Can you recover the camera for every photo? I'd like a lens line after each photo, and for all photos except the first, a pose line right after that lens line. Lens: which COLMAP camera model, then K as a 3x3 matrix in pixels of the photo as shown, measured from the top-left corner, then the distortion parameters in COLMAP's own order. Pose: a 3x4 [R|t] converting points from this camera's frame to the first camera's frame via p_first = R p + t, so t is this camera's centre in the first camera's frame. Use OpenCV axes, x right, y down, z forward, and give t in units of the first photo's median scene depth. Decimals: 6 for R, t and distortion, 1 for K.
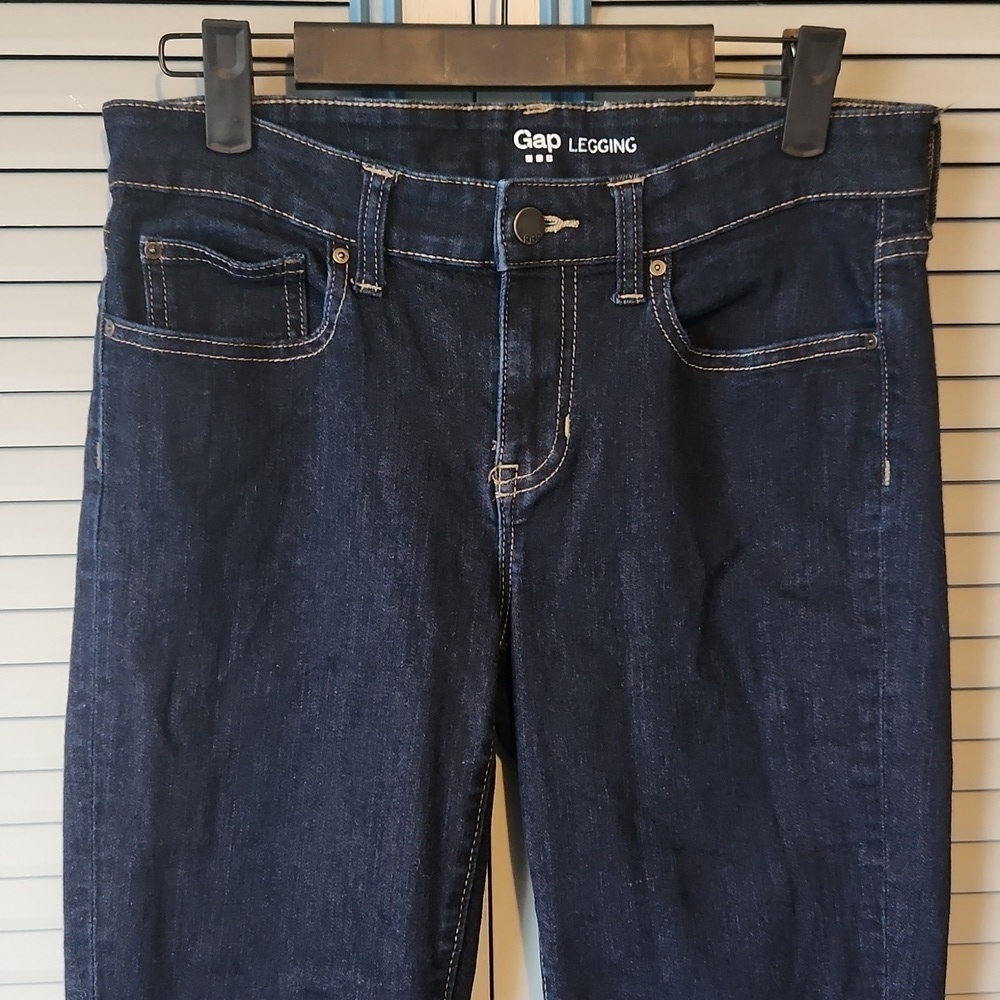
lens RADIAL K [[1504.1, 0, 492.0], [0, 1504.1, 495.4], [0, 0, 1]] dist [0.108916, -0.202171]
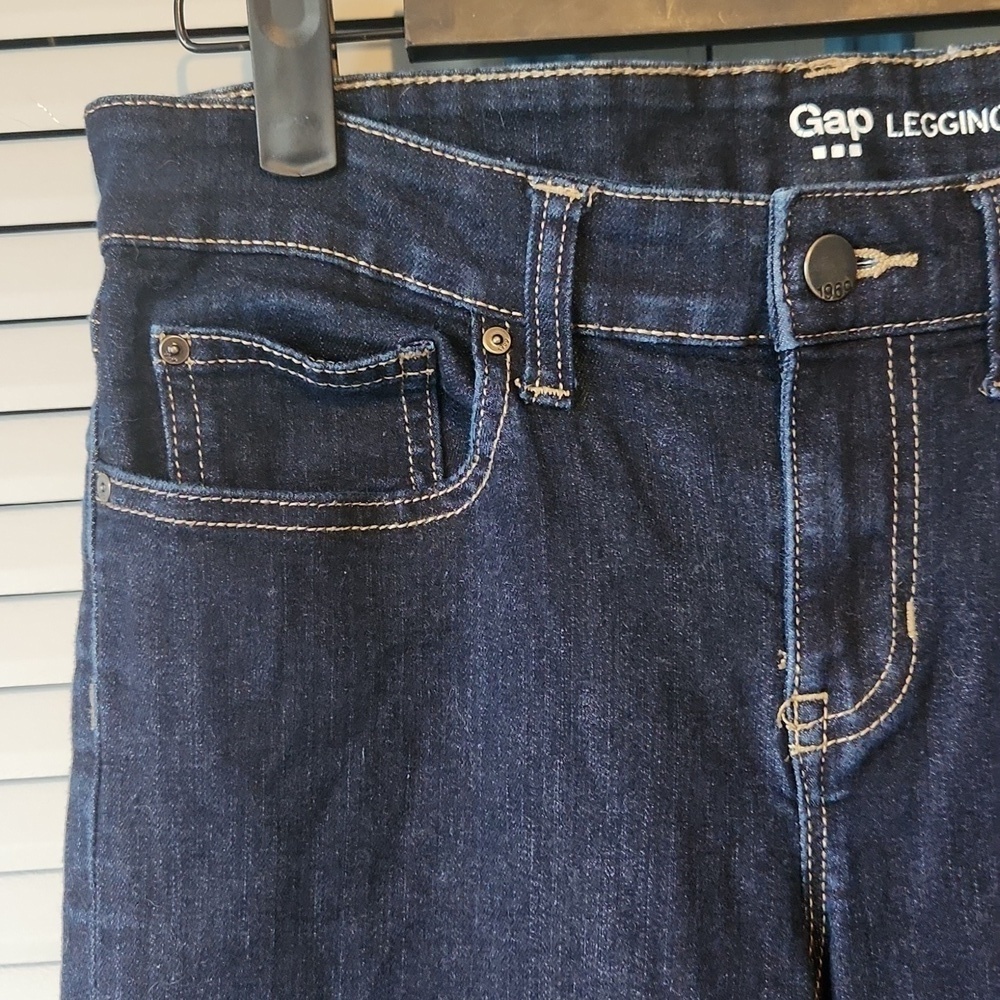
lens RADIAL K [[1504.1, 0, 492.0], [0, 1504.1, 495.4], [0, 0, 1]] dist [0.108916, -0.202171]
pose [[0.995580, -0.046854, -0.081397, -0.057838], [0.041314, 0.996798, -0.068460, -0.060776], [0.084344, 0.064795, 0.994328, 0.433047]]
